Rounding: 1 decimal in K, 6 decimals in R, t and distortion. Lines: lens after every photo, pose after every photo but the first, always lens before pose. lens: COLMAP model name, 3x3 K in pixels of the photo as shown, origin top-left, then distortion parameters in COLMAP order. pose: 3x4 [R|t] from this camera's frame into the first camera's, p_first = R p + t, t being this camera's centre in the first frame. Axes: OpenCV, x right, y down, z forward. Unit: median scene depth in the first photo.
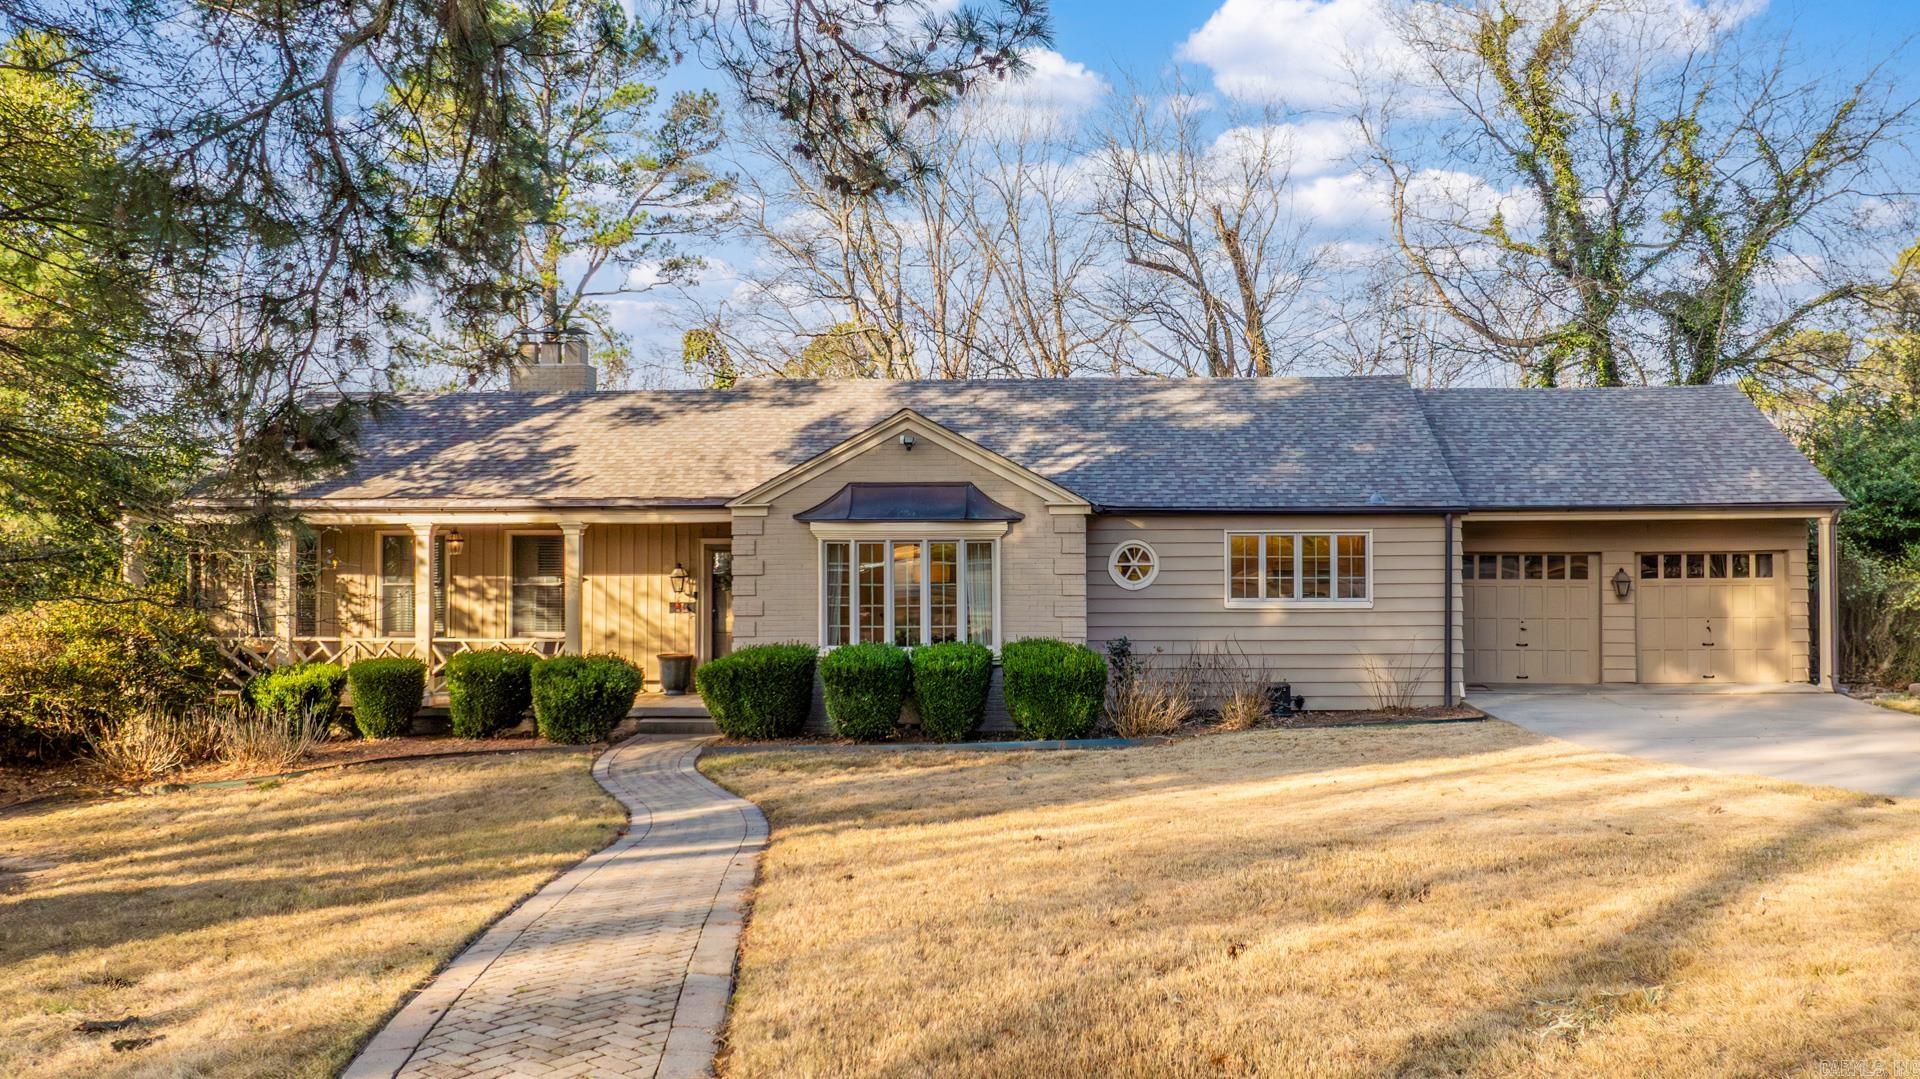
lens RADIAL K [[1425.4, 0, 960.0], [0, 1425.4, 539.5], [0, 0, 1]] dist [0.002228, -0.000066]
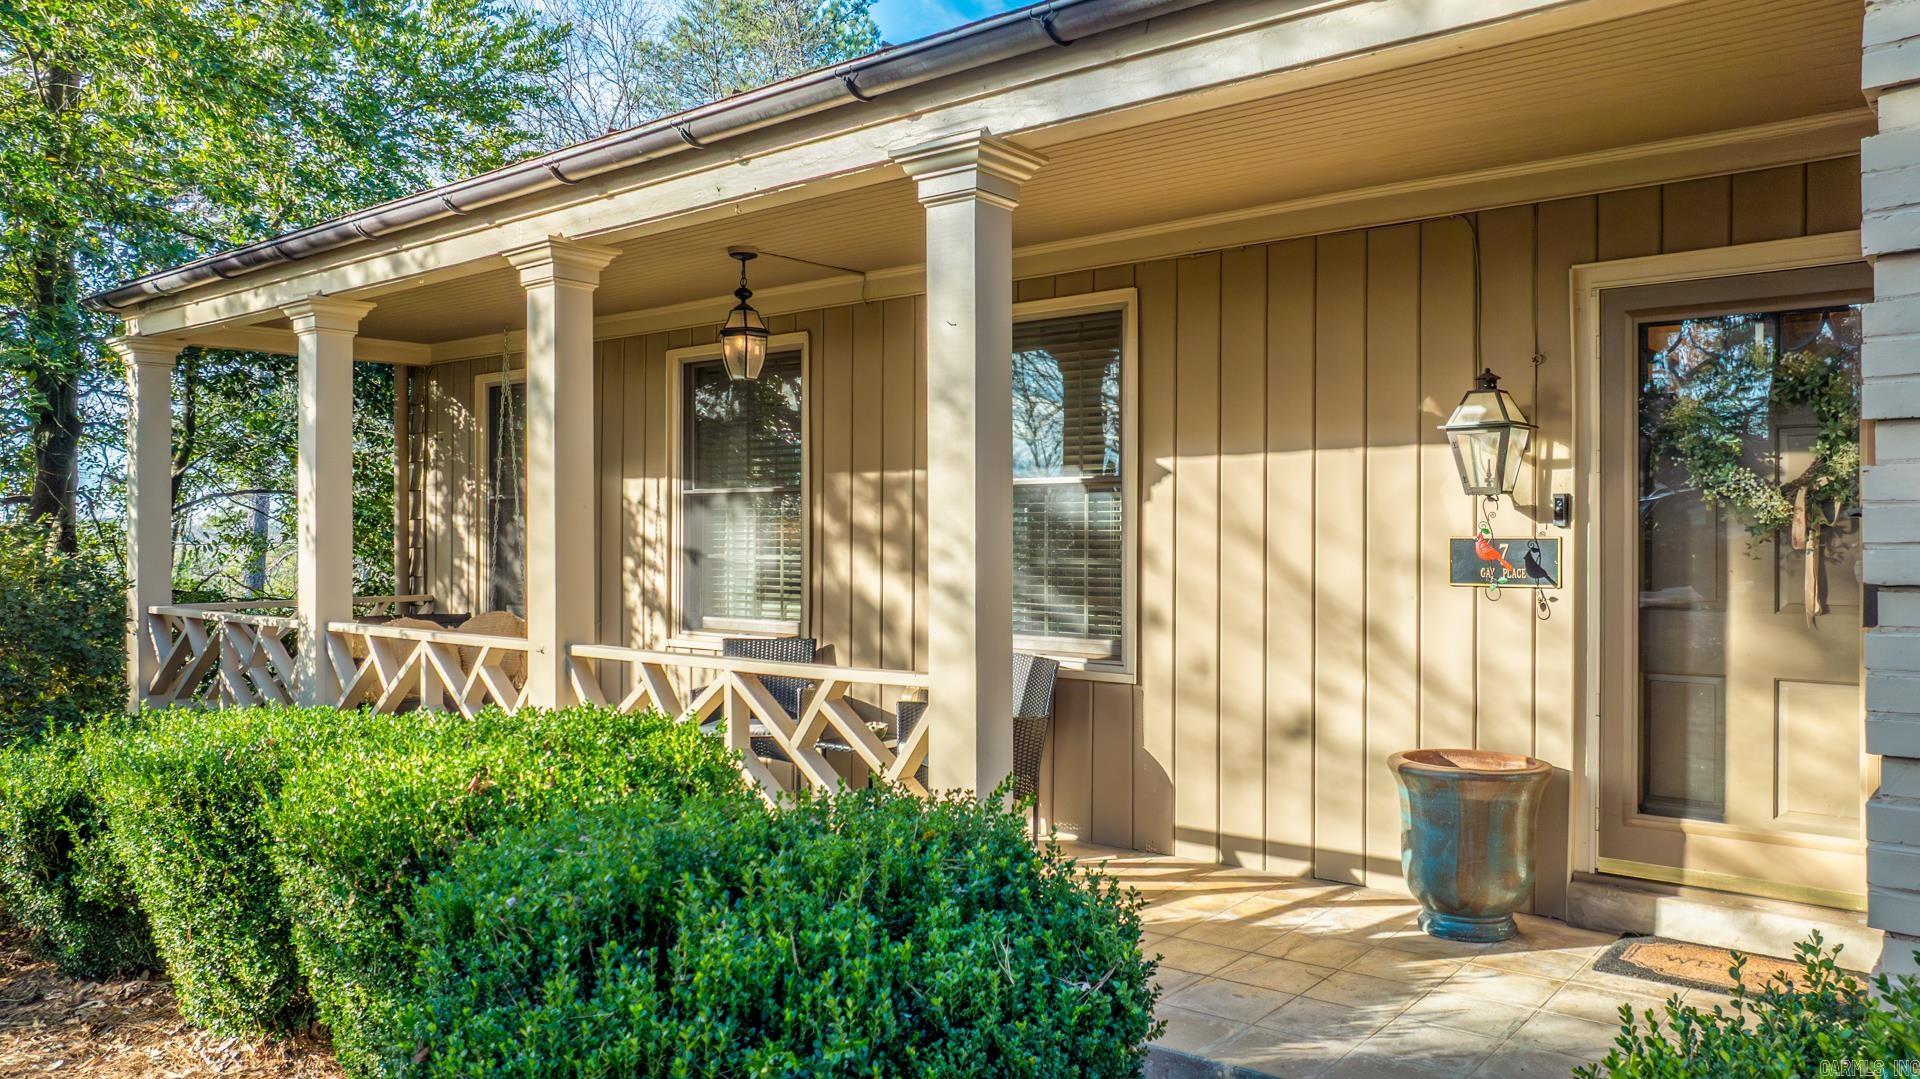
lens RADIAL K [[1425.4, 0, 960.0], [0, 1425.4, 539.5], [0, 0, 1]] dist [0.002228, -0.000066]
pose [[0.848534, -0.012382, -0.528996, -0.144607], [-0.000692, 0.999699, -0.024509, 0.050479], [0.529141, 0.021162, 0.848270, 0.744238]]
